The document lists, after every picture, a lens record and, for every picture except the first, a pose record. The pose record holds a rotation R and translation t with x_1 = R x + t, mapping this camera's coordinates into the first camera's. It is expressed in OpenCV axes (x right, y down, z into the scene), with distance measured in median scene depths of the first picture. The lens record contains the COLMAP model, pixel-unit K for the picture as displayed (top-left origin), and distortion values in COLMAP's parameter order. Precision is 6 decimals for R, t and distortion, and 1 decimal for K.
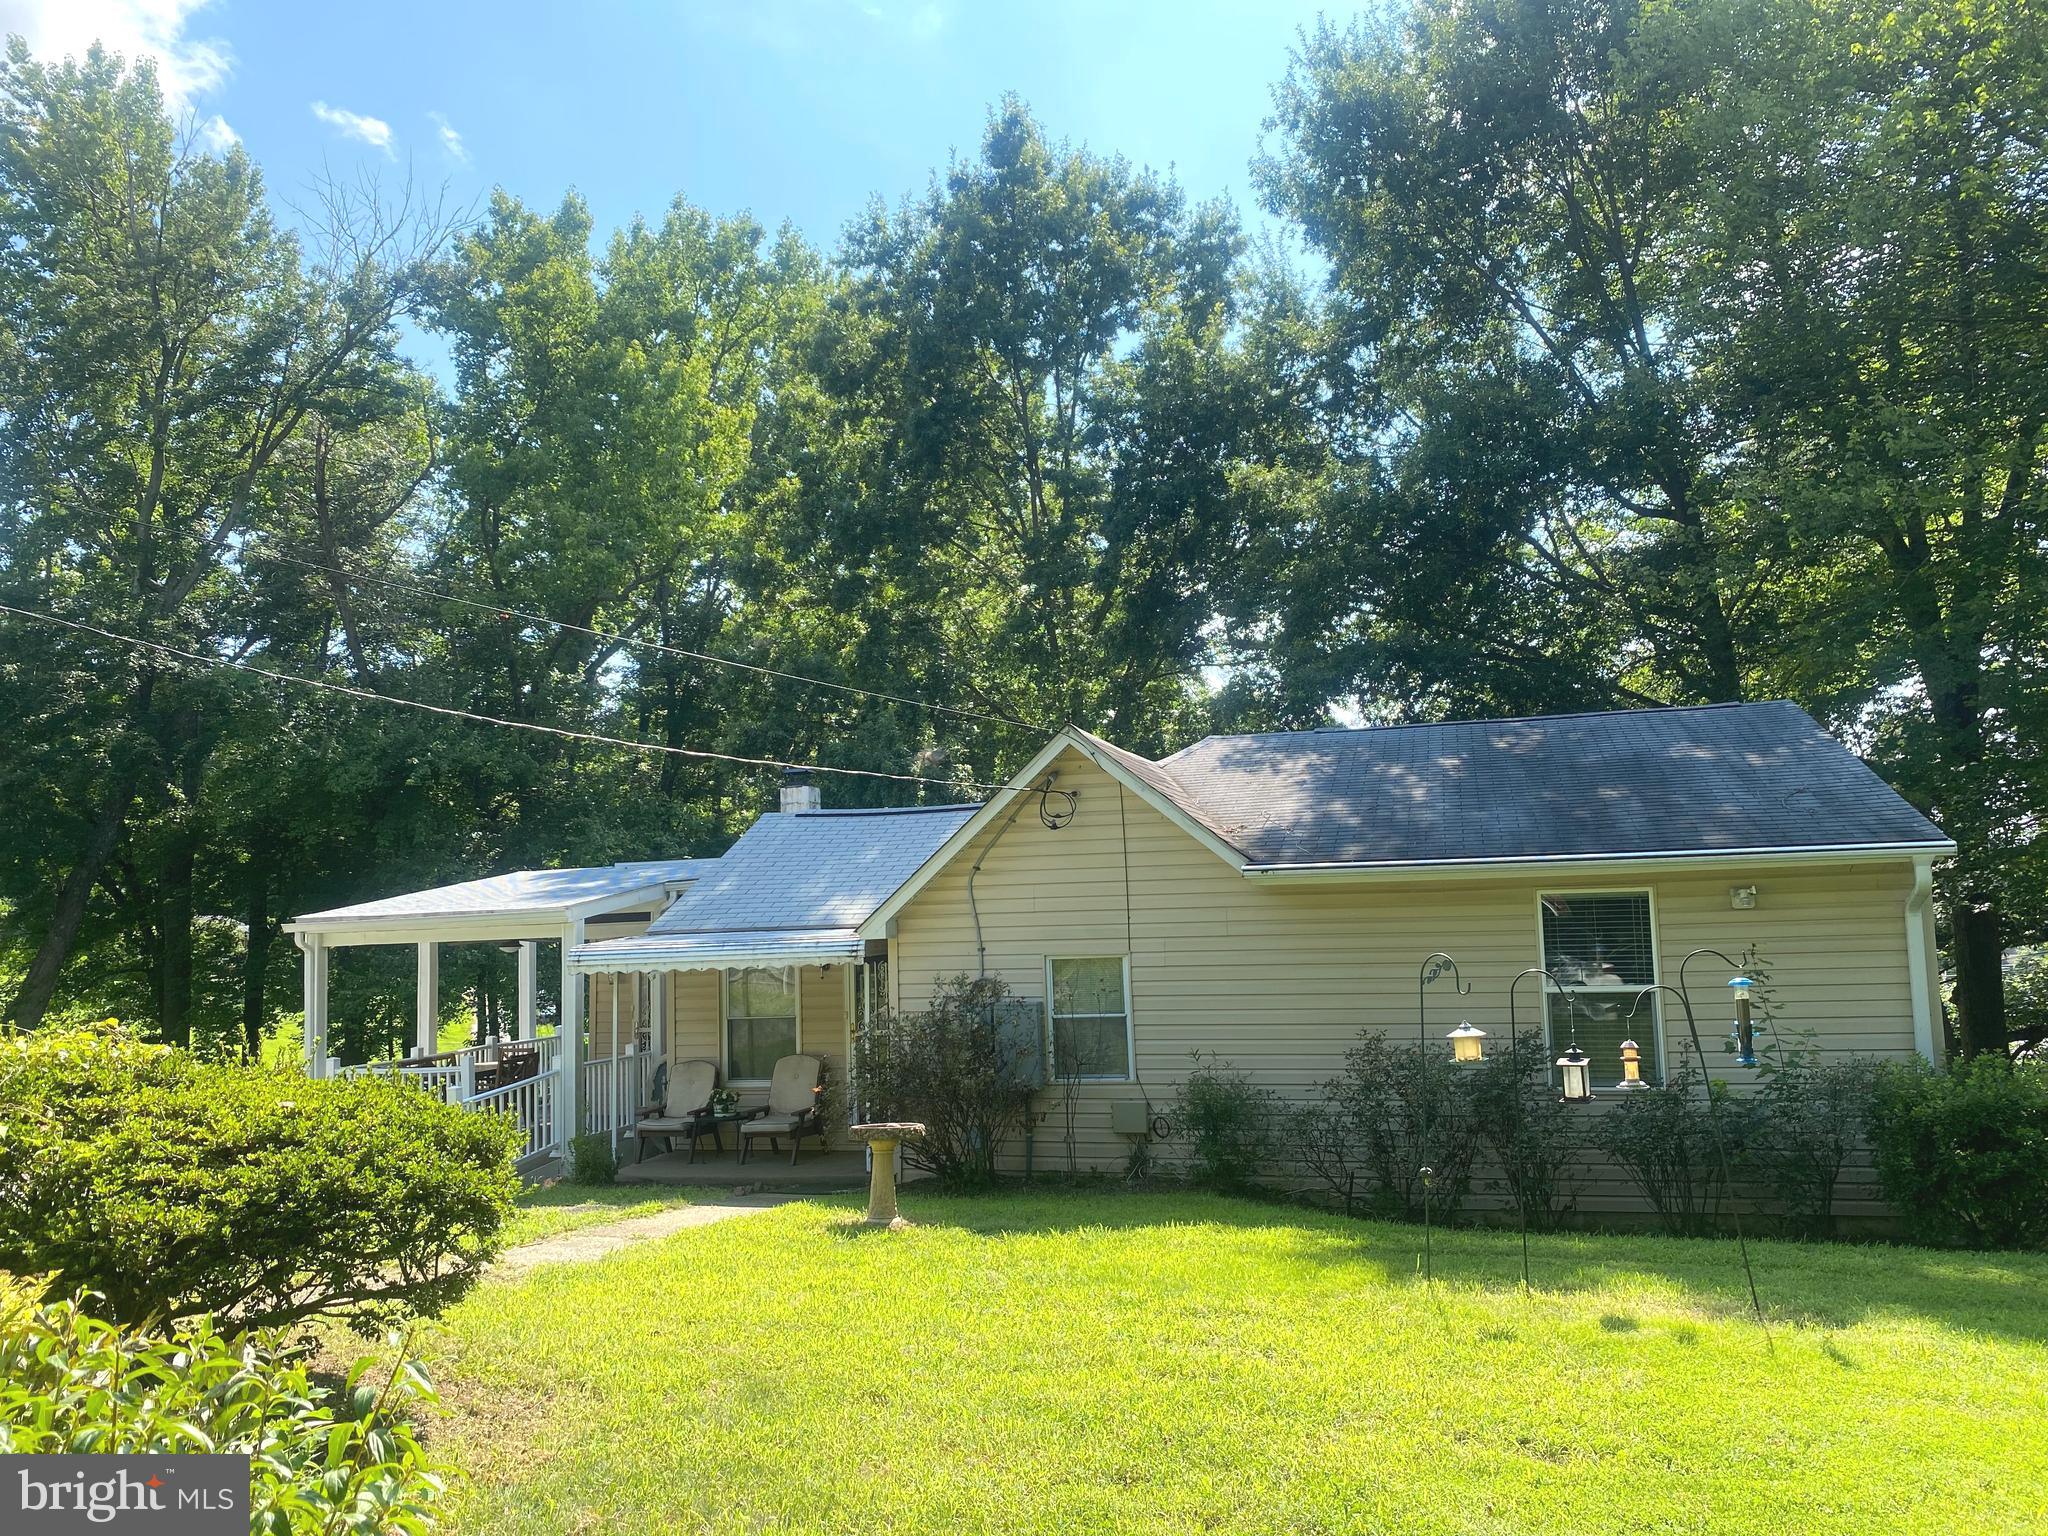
lens RADIAL K [[1590.3, 0, 1024.0], [0, 1590.3, 768.0], [0, 0, 1]] dist [0.075791, -0.134153]
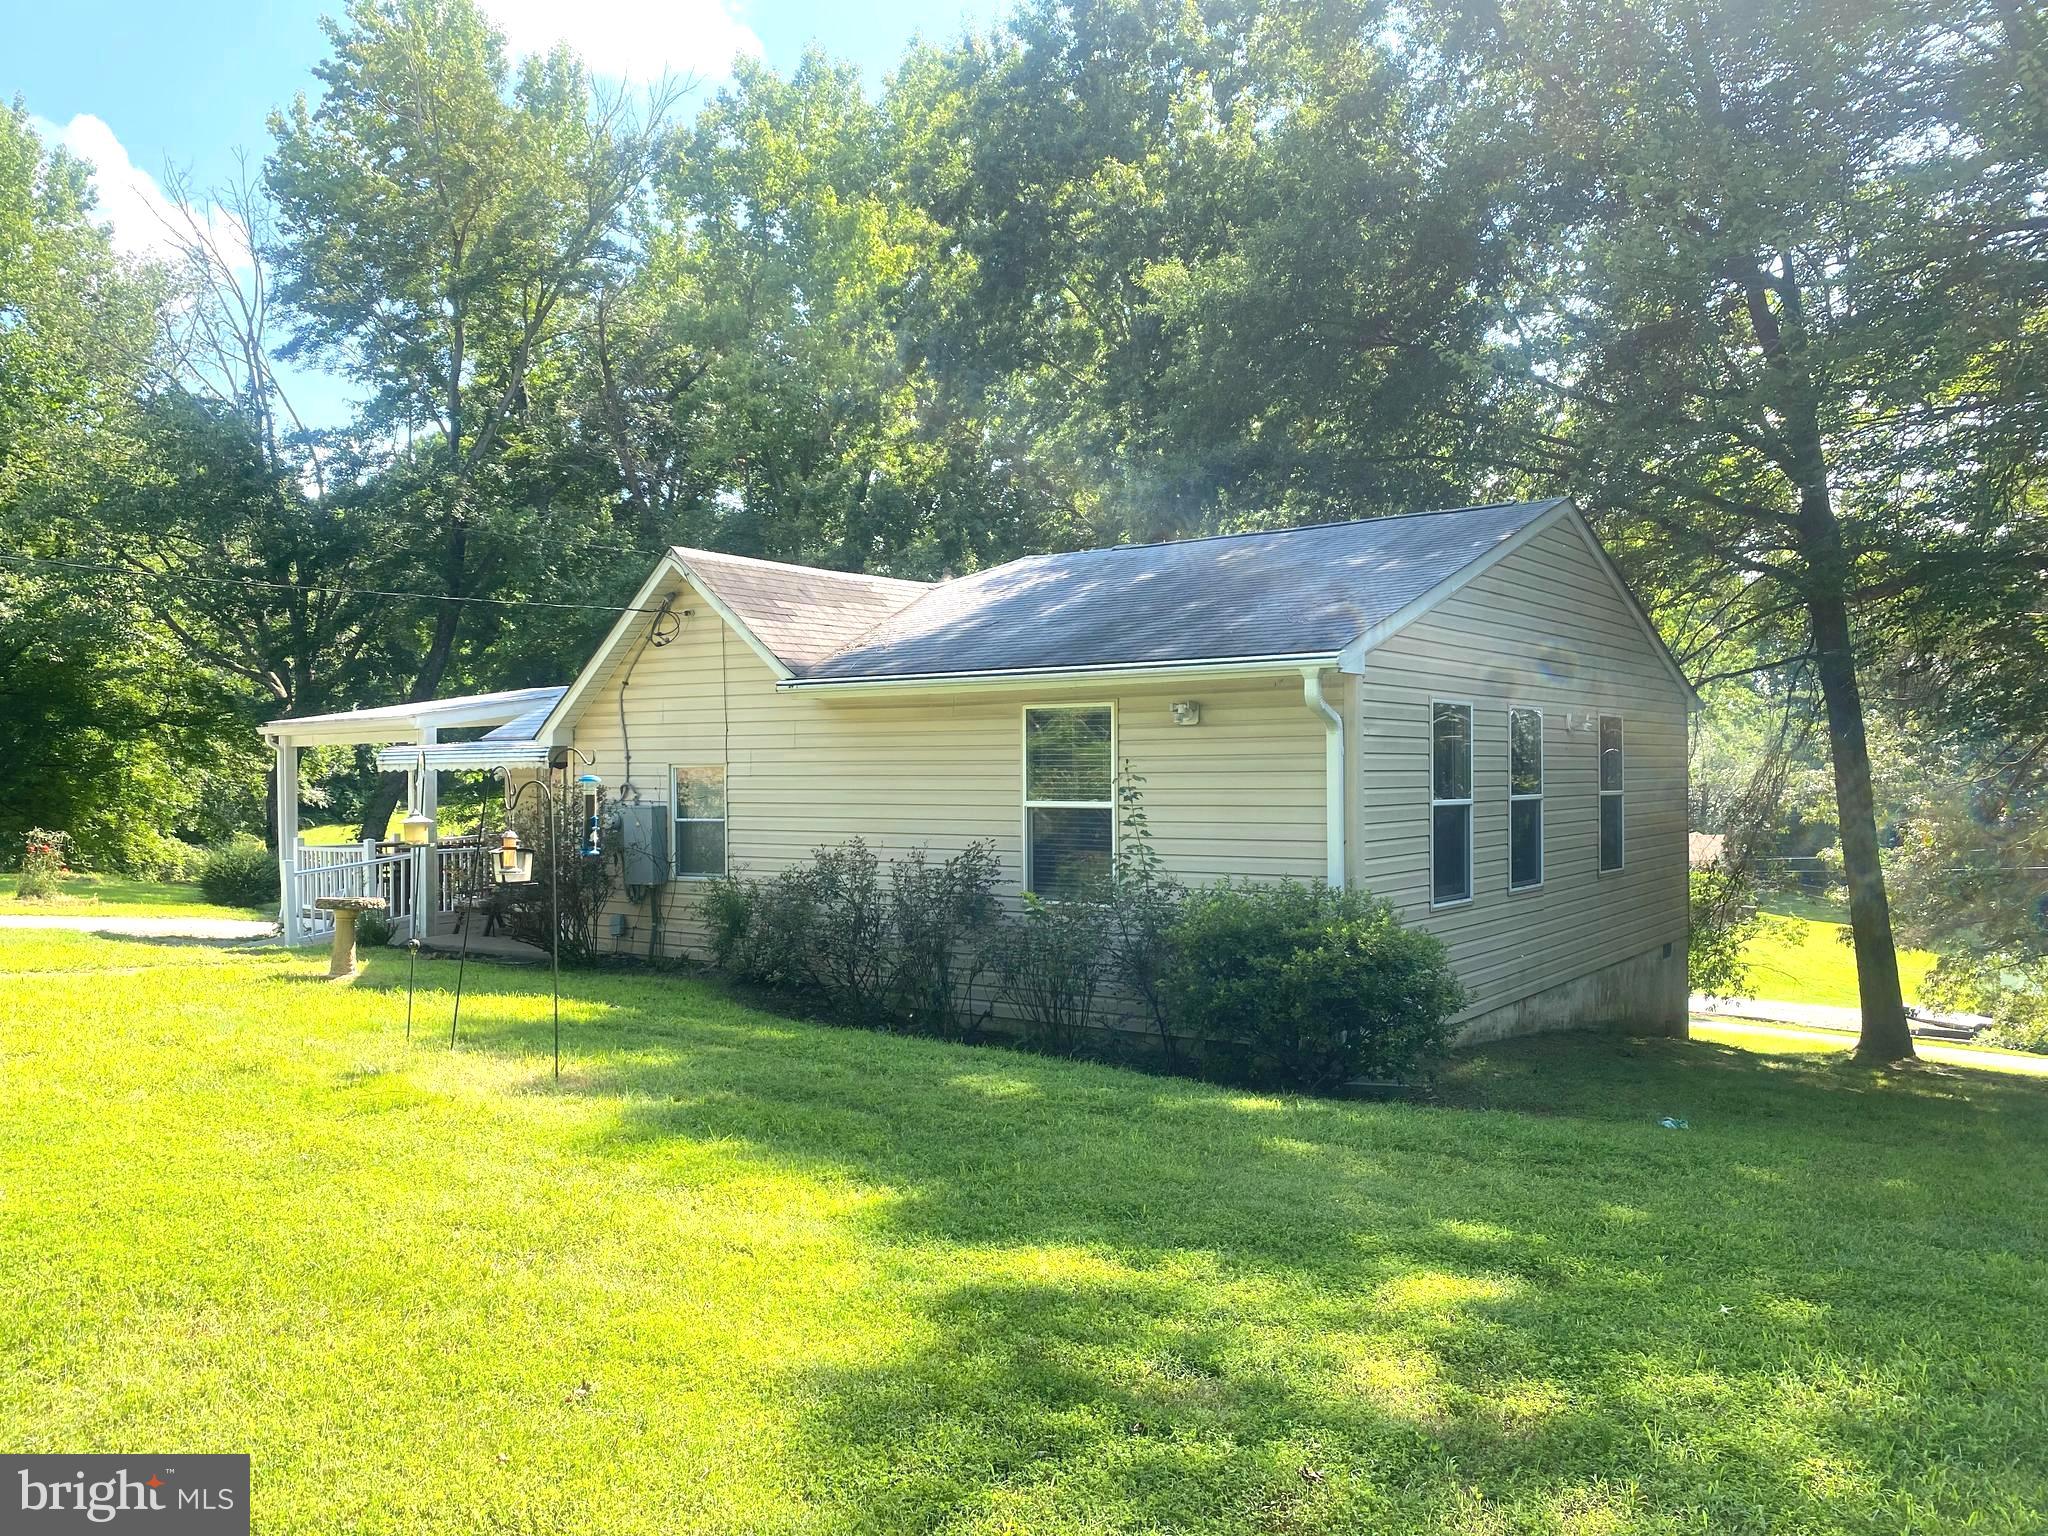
lens RADIAL K [[1566.3, 0, 1024.0], [0, 1566.3, 768.0], [0, 0, 1]] dist [0.061348, -0.126371]
pose [[0.936069, 0.020016, -0.351248, 0.622096], [0.020127, 0.993698, 0.110265, 0.007342], [0.351241, -0.110285, 0.929767, 0.086828]]
